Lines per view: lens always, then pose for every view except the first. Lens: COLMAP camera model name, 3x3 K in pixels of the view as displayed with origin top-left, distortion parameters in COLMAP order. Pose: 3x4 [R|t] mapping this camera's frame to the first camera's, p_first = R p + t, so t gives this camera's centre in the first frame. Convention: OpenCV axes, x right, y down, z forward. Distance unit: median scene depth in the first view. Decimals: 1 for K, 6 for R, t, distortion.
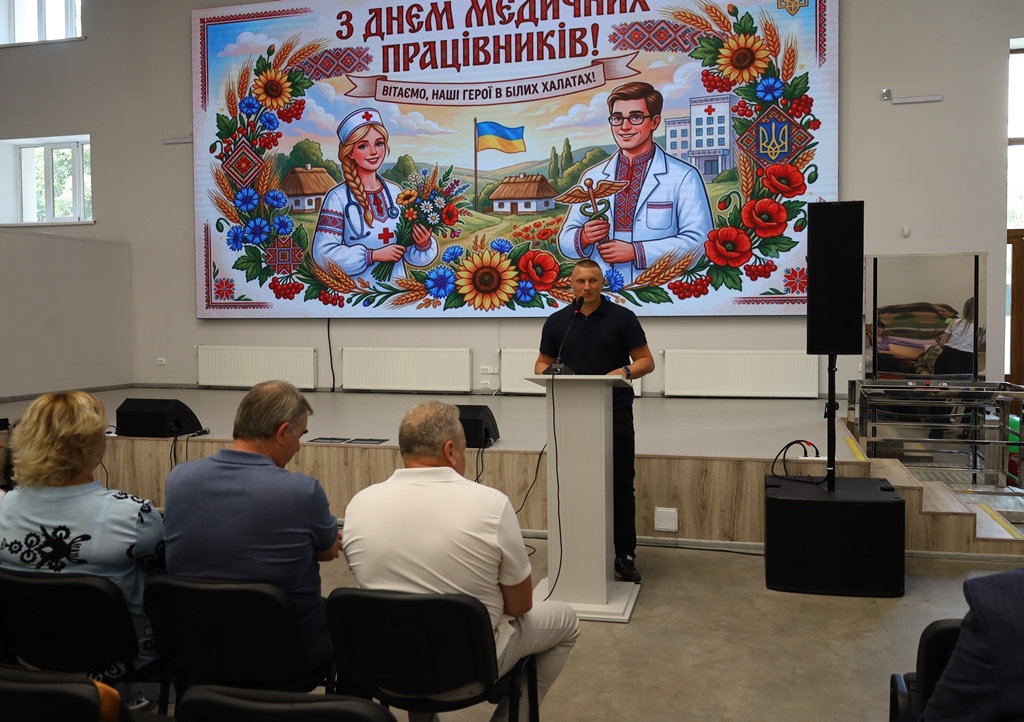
lens RADIAL K [[897.6, 0, 532.4], [0, 897.6, 345.0], [0, 0, 1]] dist [0.053757, 0.008771]
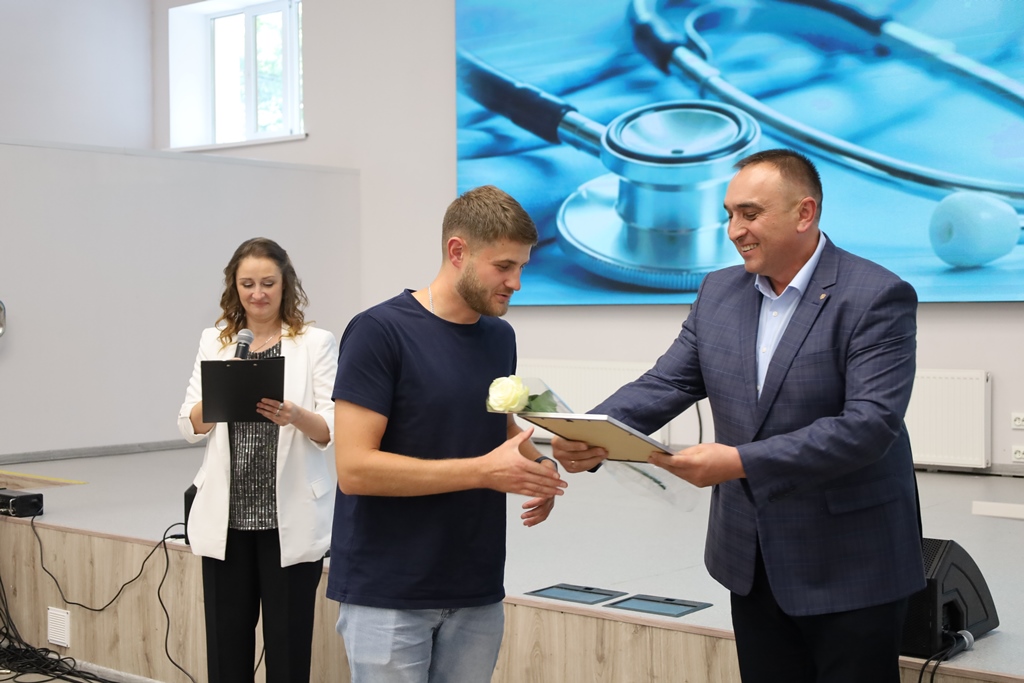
lens RADIAL K [[1488.1, 0, 517.6], [0, 1488.1, 339.9], [0, 0, 1]] dist [-0.005070, 0.000000]
pose [[0.910526, 0.007929, -0.413376, 0.028241], [-0.010865, 0.999930, -0.004751, -0.006883], [0.413310, 0.008817, 0.910548, 0.292588]]
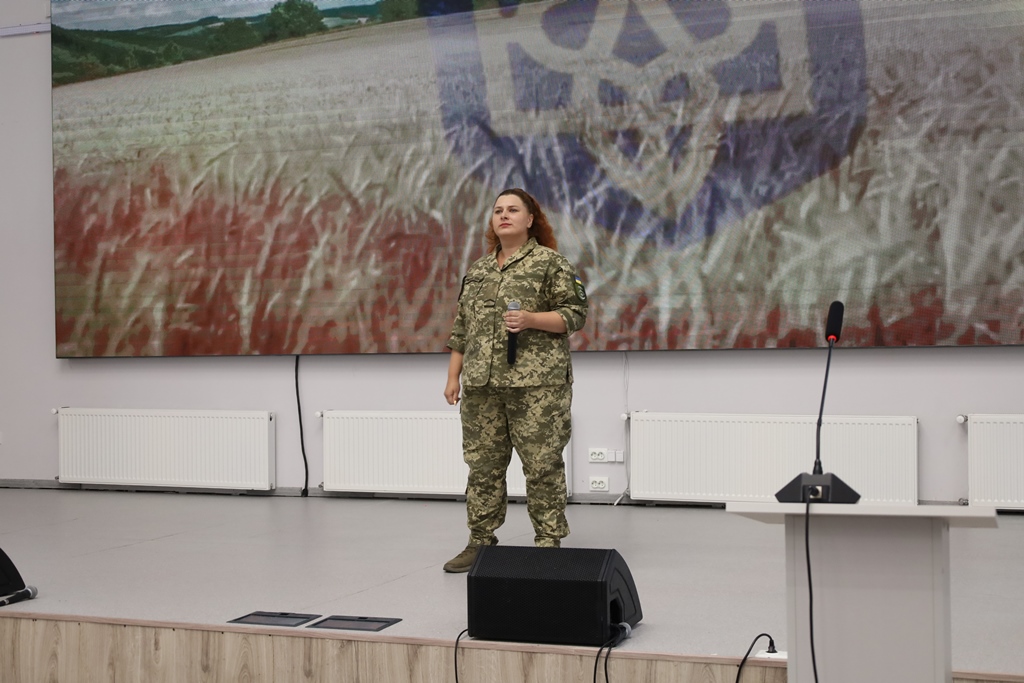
lens RADIAL K [[1488.1, 0, 519.0], [0, 1488.1, 337.4], [0, 0, 1]] dist [-0.005070, 0.000000]
pose [[0.995510, -0.008442, -0.094277, -0.021451], [0.004795, 0.999234, -0.038845, -0.007419], [0.094533, 0.038218, 0.994788, 0.196951]]
